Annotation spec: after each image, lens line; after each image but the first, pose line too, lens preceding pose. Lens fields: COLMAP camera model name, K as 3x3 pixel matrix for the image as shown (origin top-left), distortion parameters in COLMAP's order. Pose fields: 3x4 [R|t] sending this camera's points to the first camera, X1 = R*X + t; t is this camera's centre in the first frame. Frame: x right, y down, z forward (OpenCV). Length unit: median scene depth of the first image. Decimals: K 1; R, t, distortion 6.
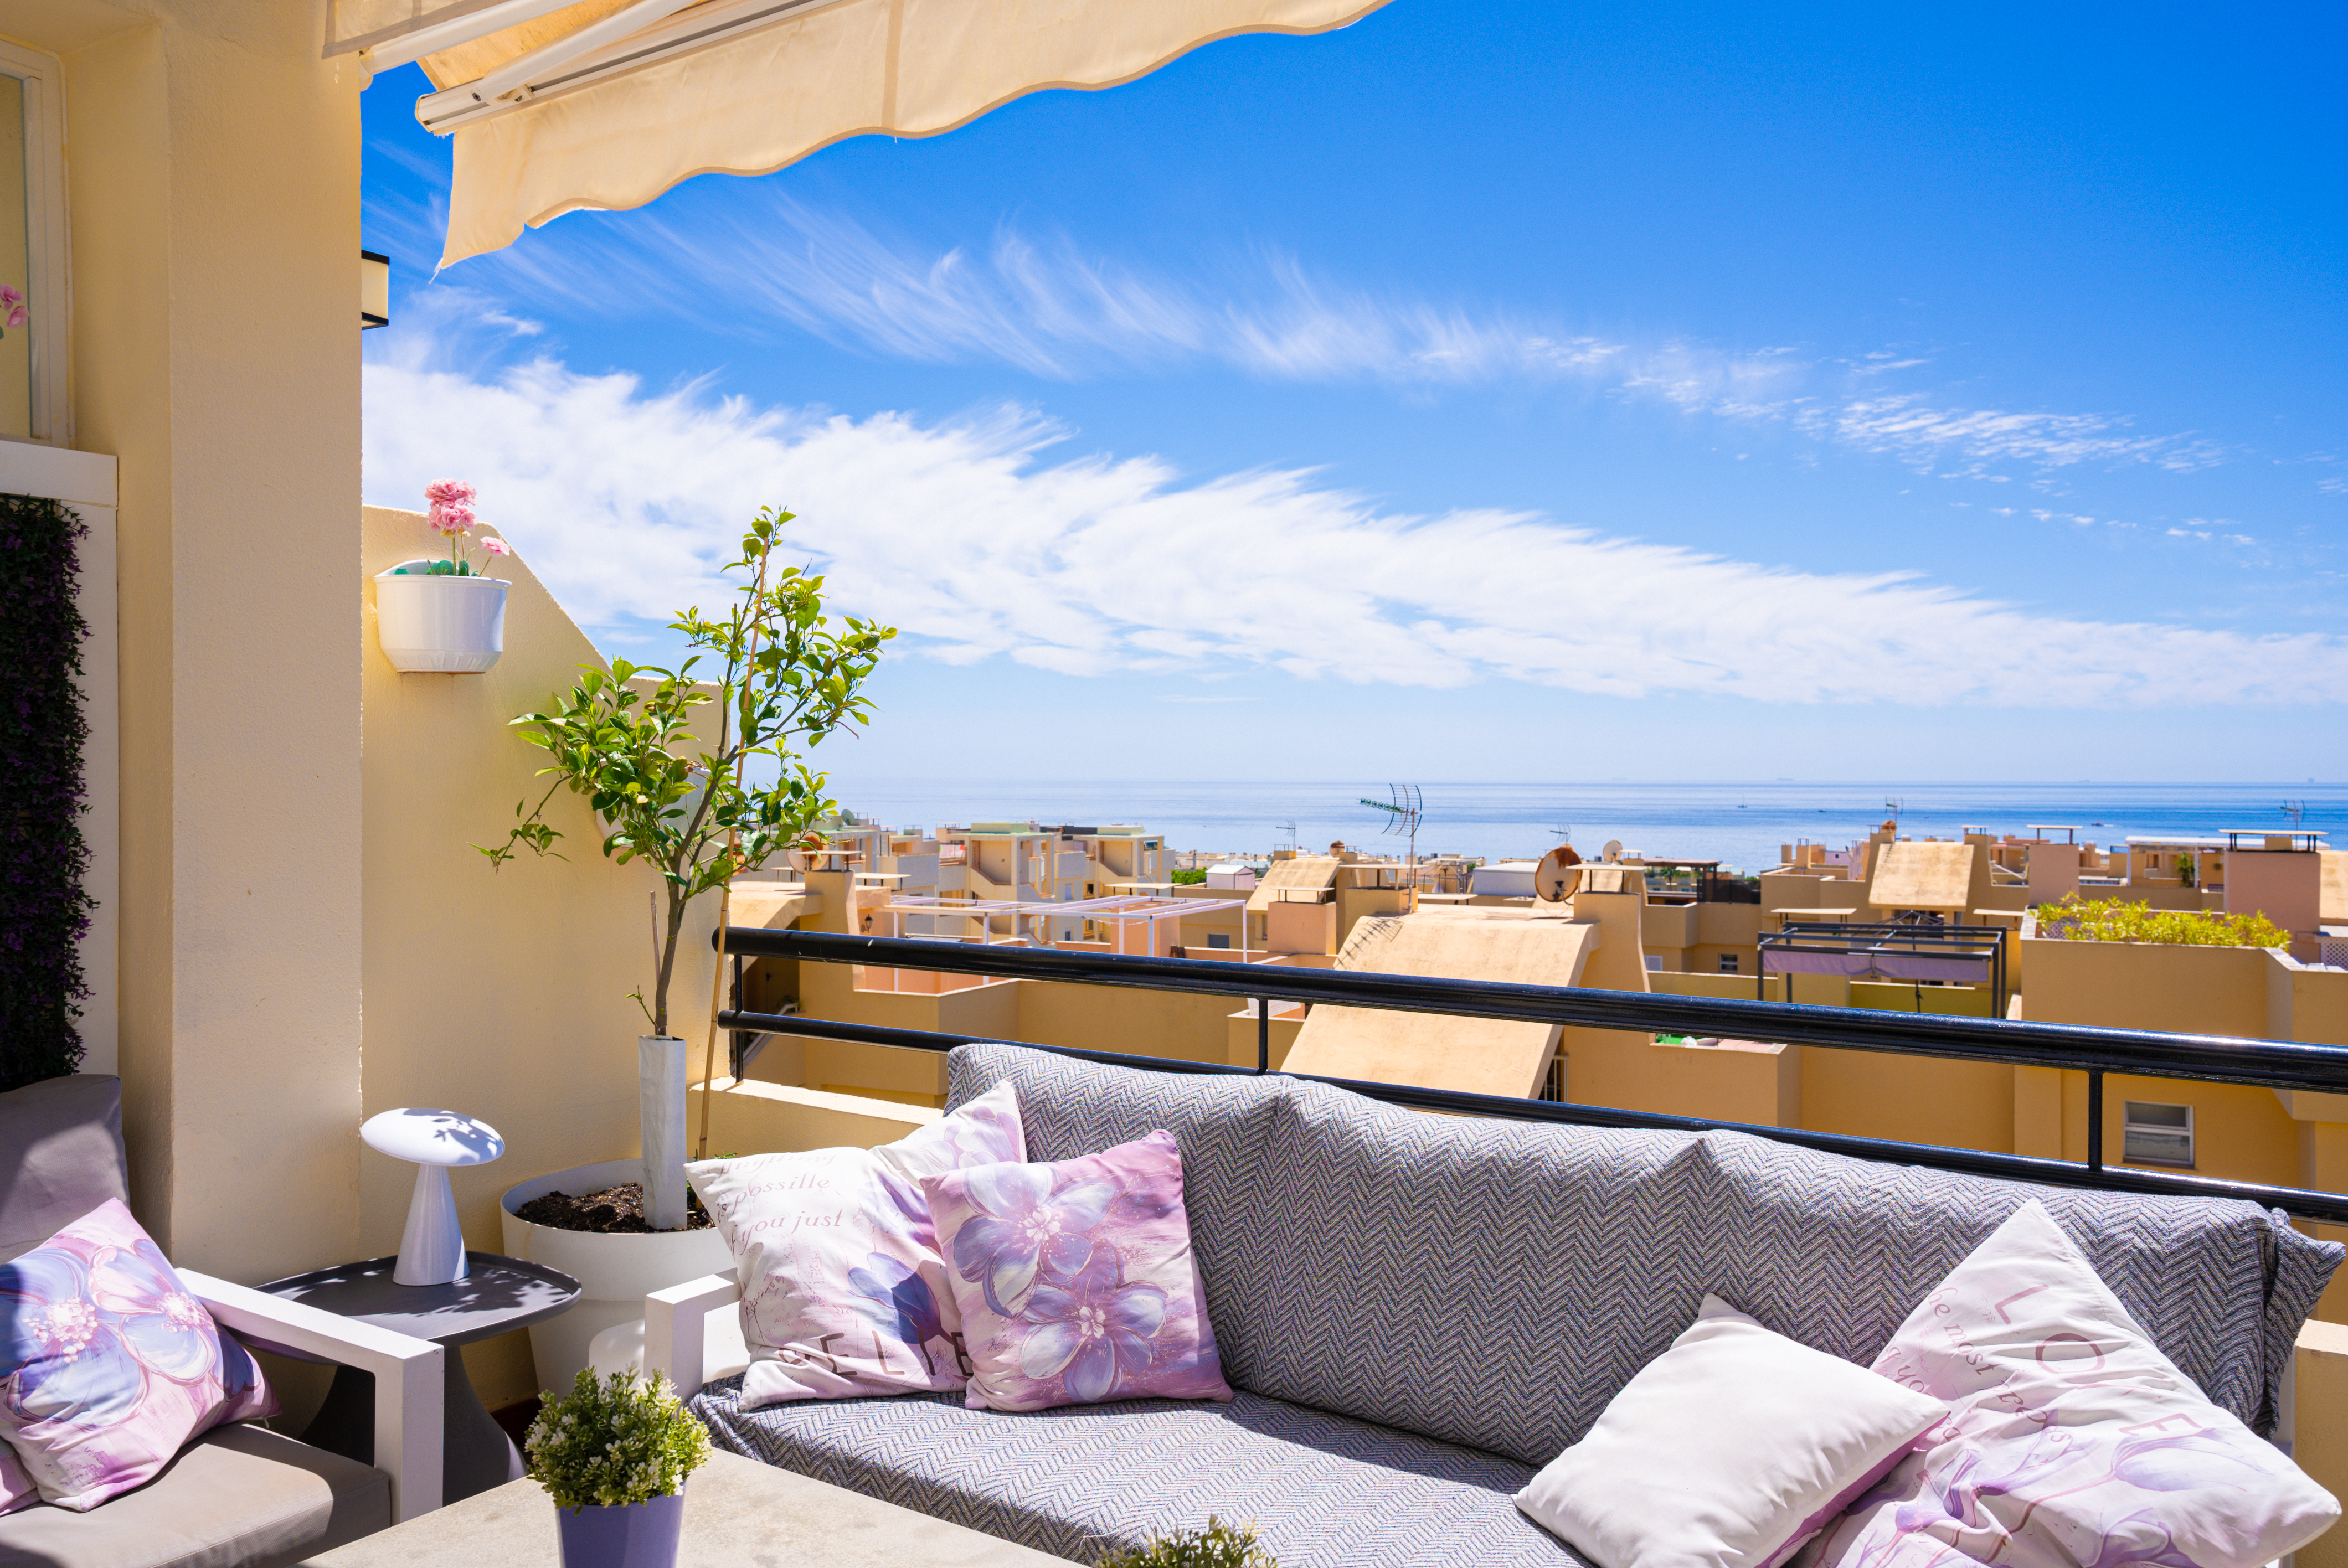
lens RADIAL K [[1877.0, 0, 1133.7], [0, 1877.0, 784.8], [0, 0, 1]] dist [0.001397, 0.086188]
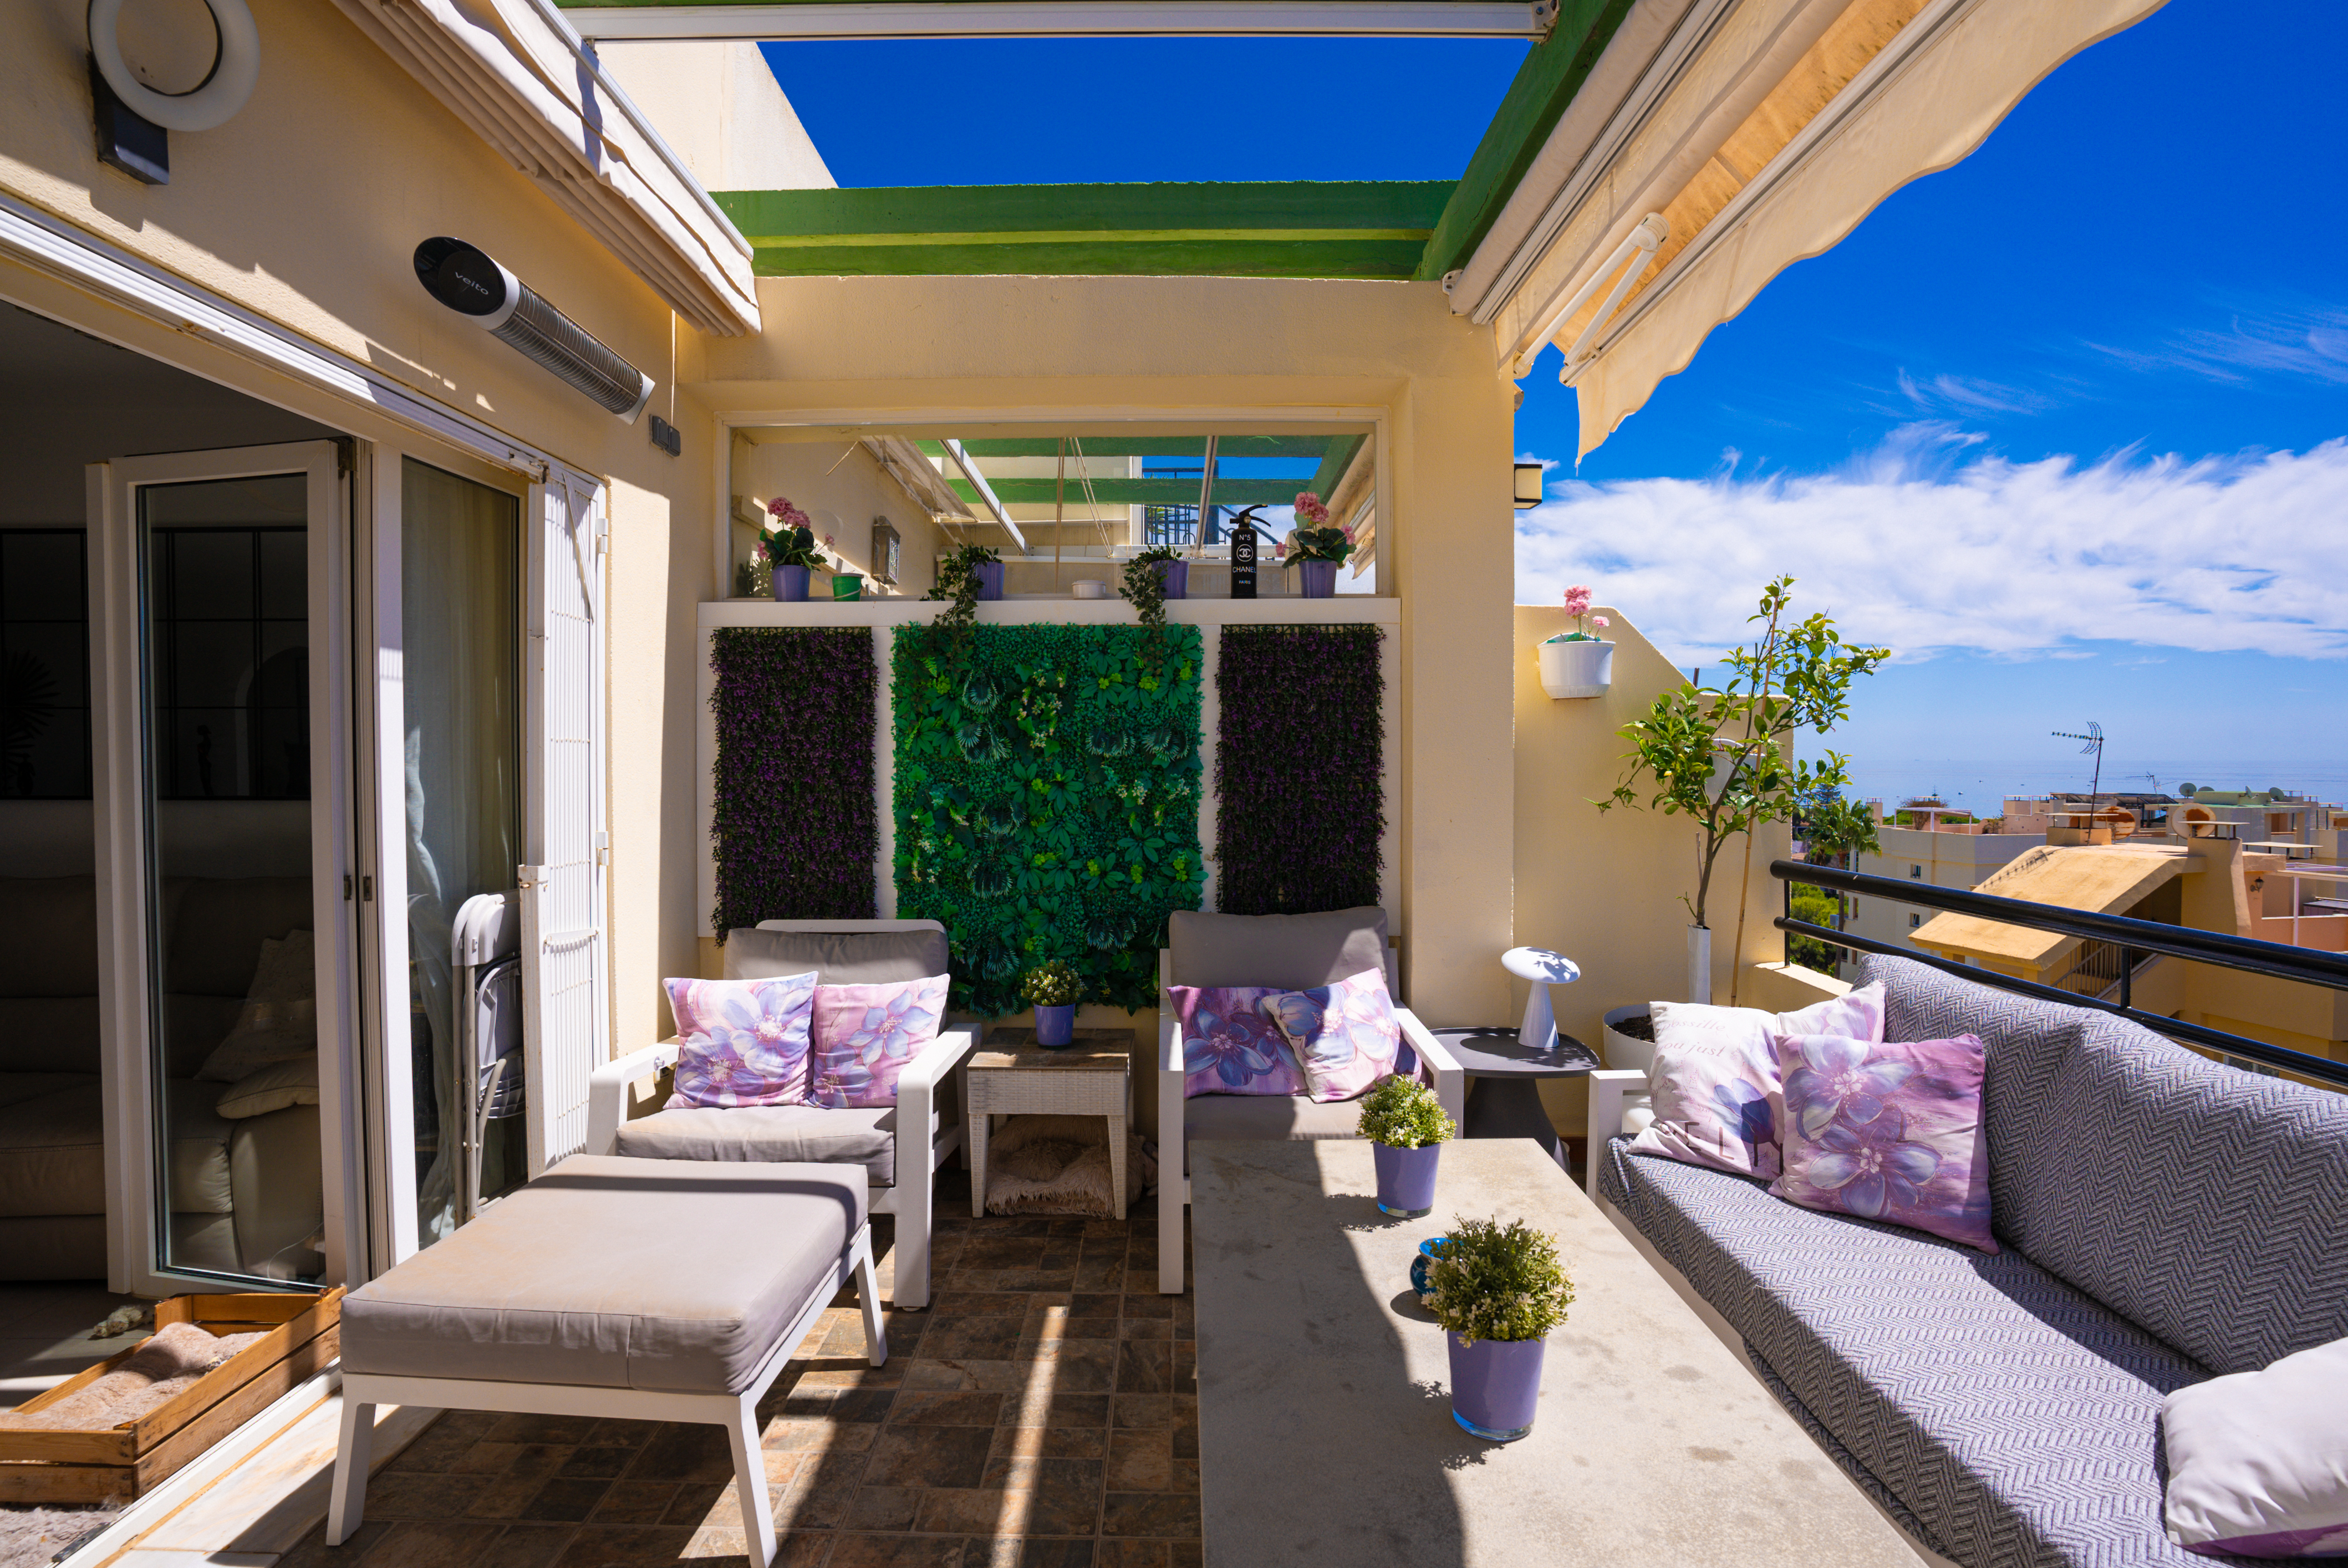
lens RADIAL K [[1180.7, 0, 1135.0], [0, 1180.7, 787.9], [0, 0, 1]] dist [-0.072816, 0.036944]
pose [[0.541466, 0.017617, -0.840538, 0.368635], [-0.001880, 0.999803, 0.019744, 0.001891], [0.840721, -0.009110, 0.541392, 0.104300]]
